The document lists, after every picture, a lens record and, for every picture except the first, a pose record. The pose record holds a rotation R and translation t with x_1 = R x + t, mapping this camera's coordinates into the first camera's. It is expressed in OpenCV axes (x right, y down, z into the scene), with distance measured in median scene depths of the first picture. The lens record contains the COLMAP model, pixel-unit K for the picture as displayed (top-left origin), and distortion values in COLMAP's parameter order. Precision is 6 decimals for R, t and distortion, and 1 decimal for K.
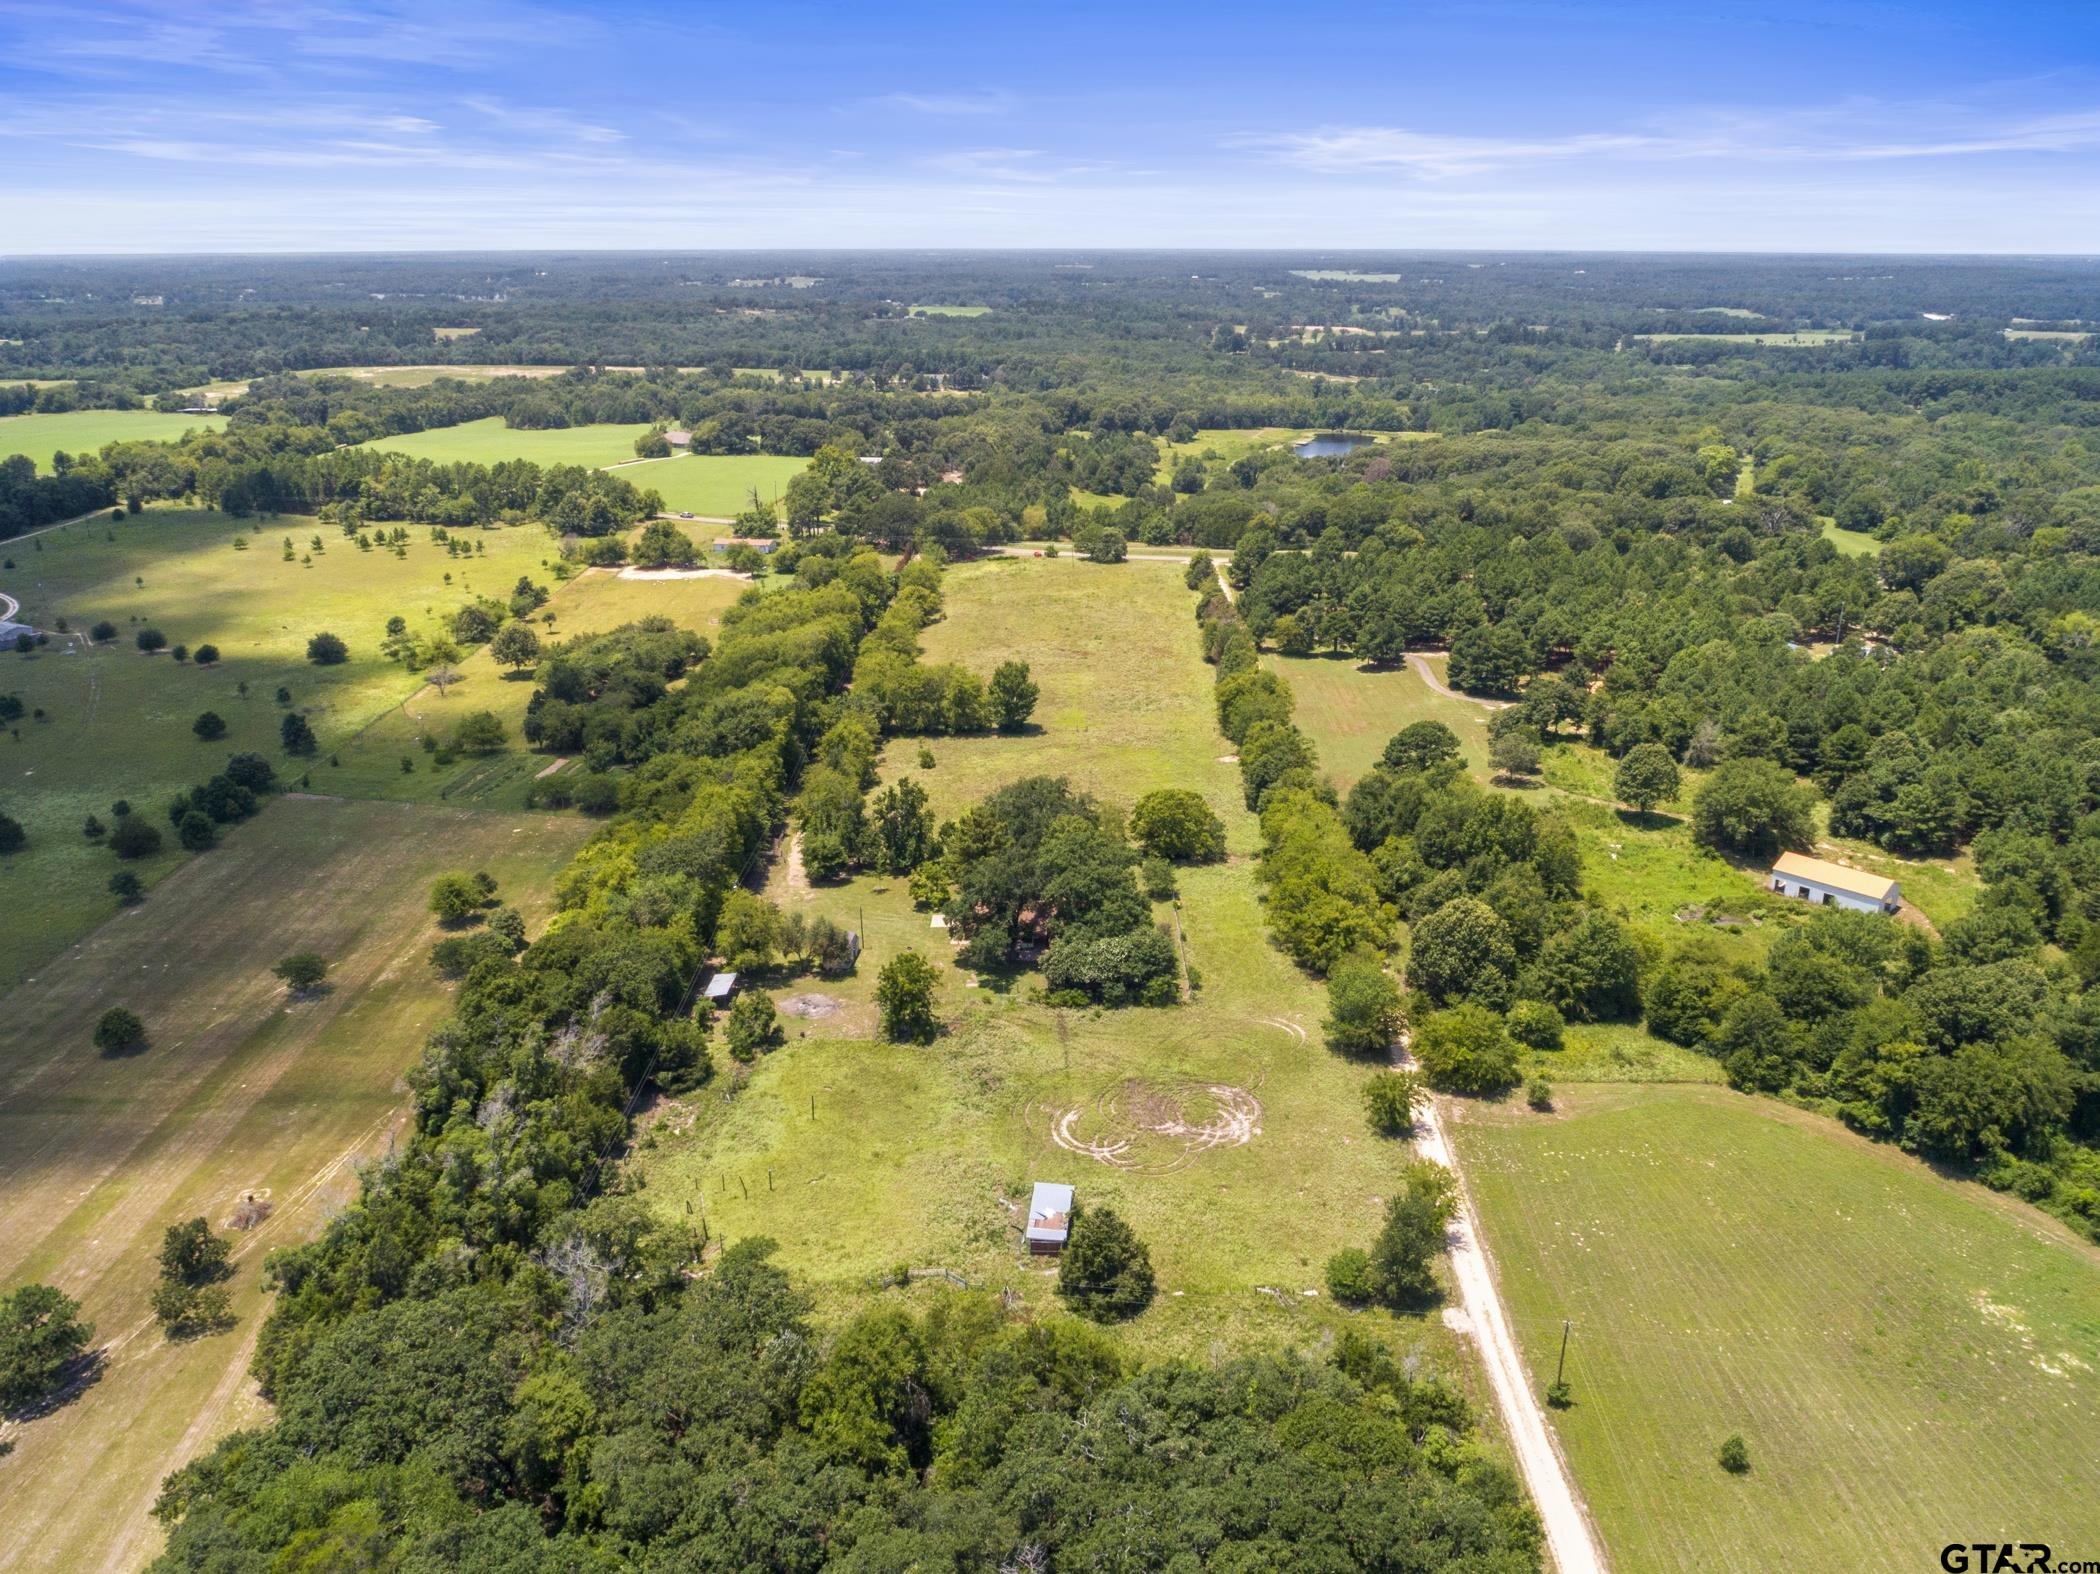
lens RADIAL K [[1568.1, 0, 1050.0], [0, 1568.1, 787.0], [0, 0, 1]] dist [-0.026720, 0.012078]
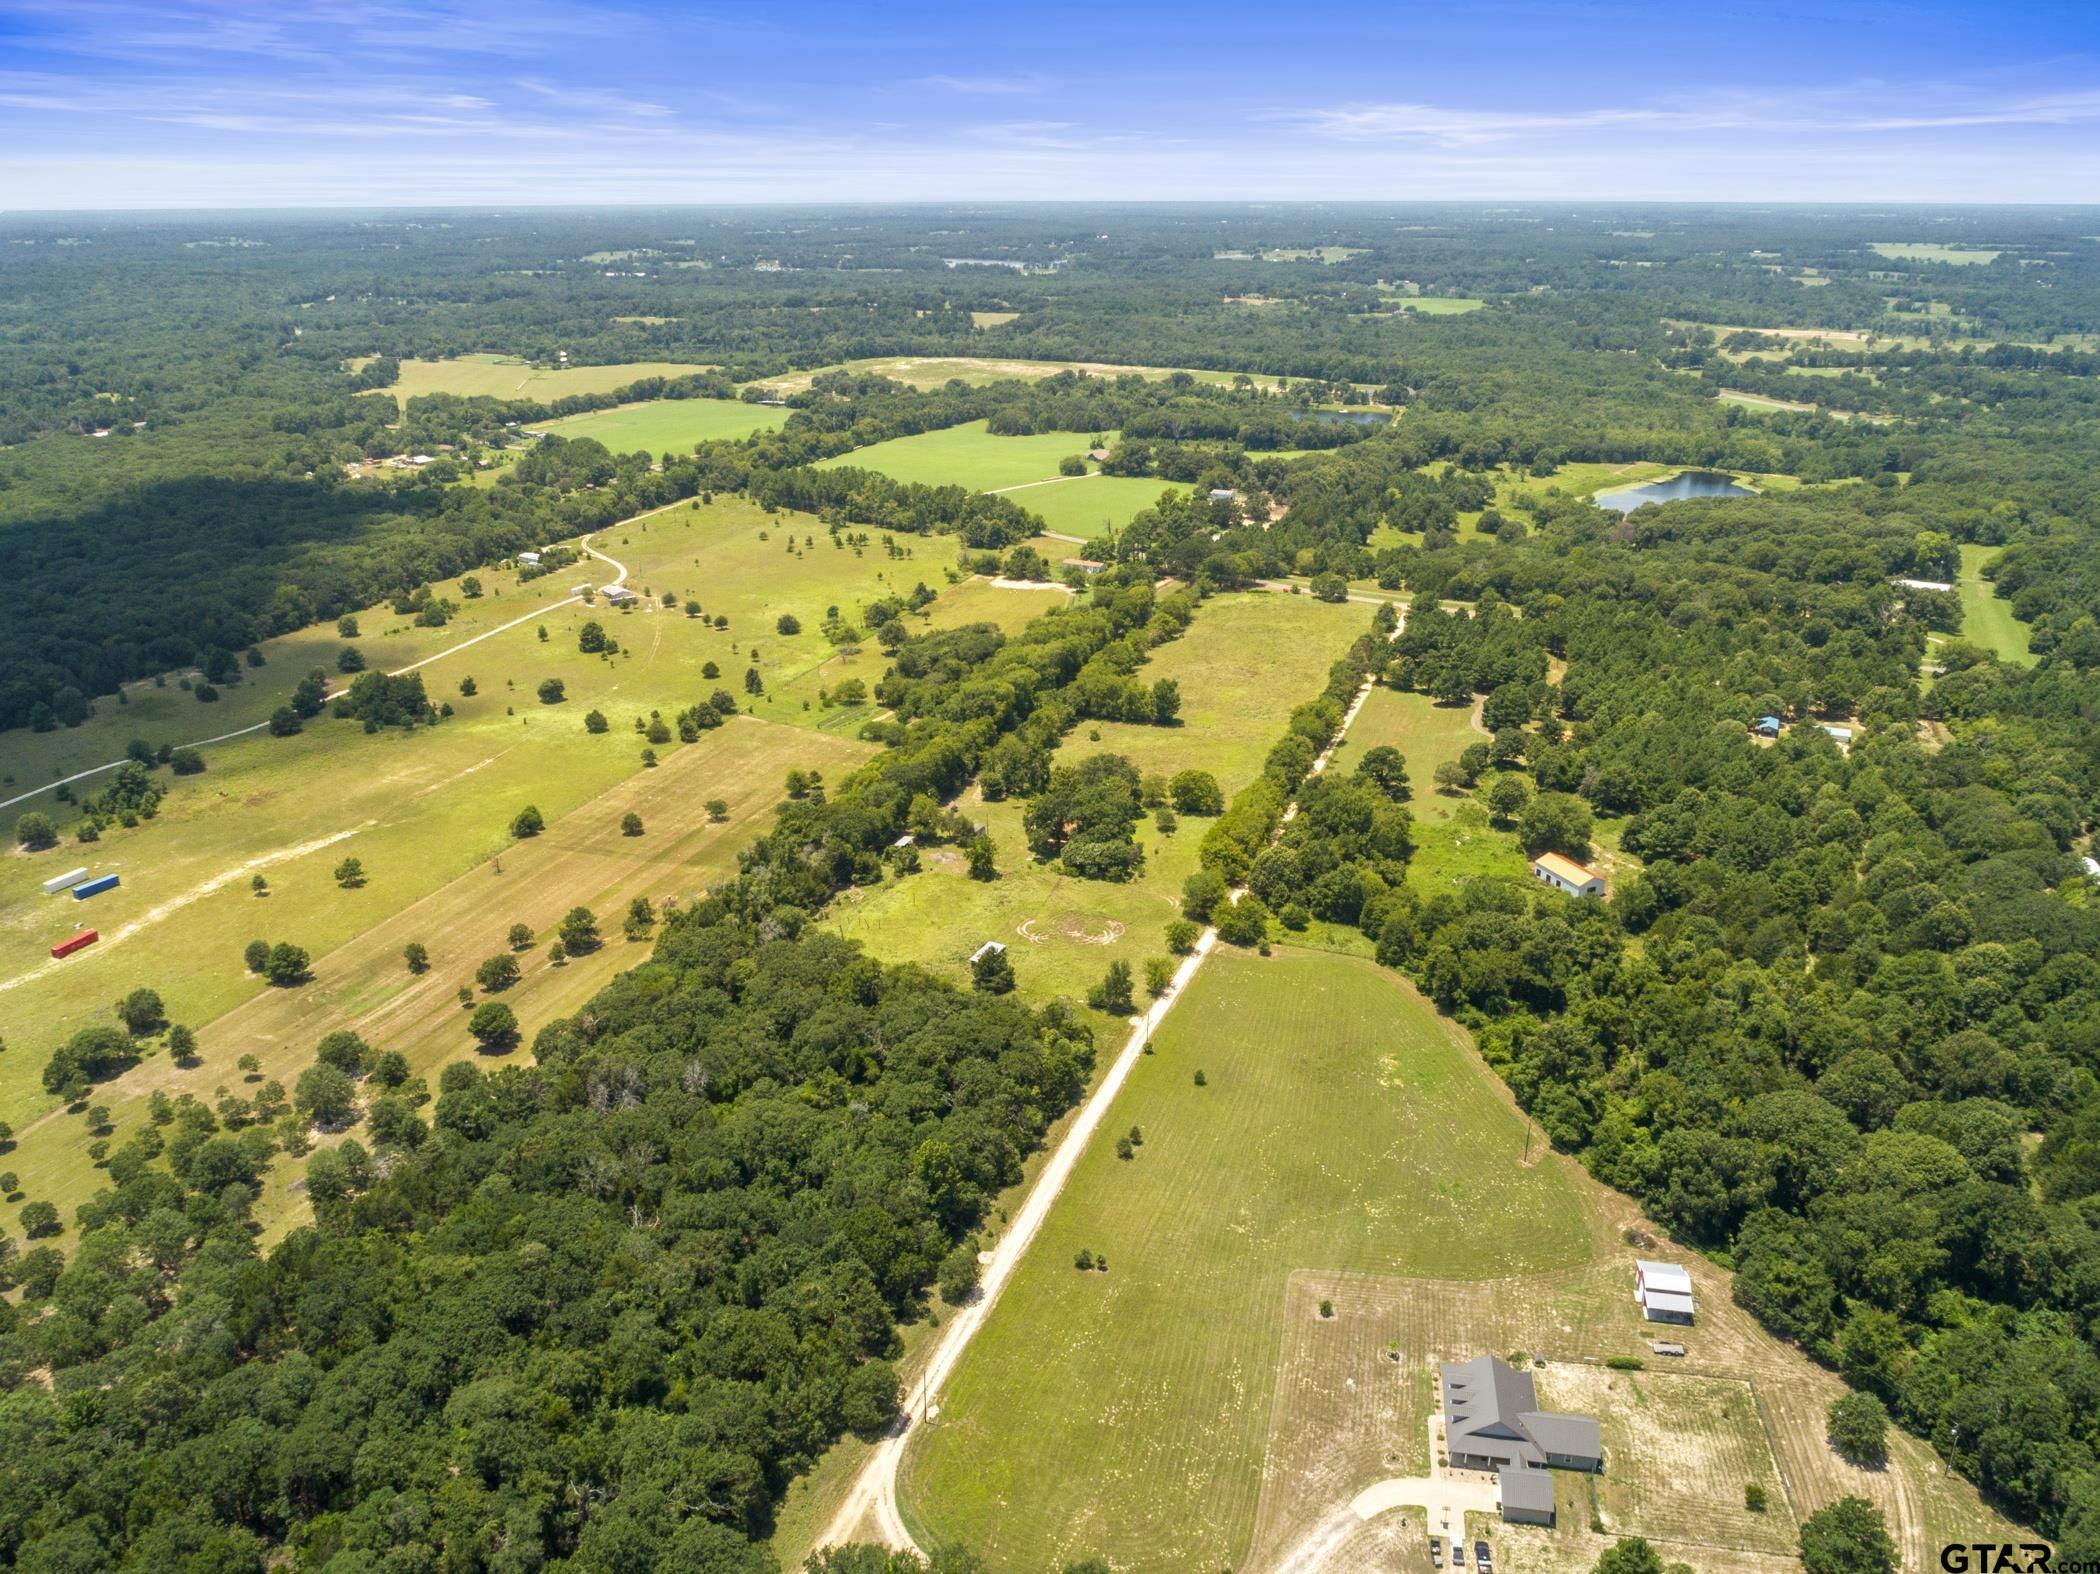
lens RADIAL K [[1568.1, 0, 1050.0], [0, 1568.1, 787.0], [0, 0, 1]] dist [-0.026720, 0.012078]
pose [[0.941764, 0.118568, -0.314679, 0.366202], [-0.109055, 0.992889, 0.047733, -0.034351], [0.318101, -0.010636, 0.947997, -0.510012]]
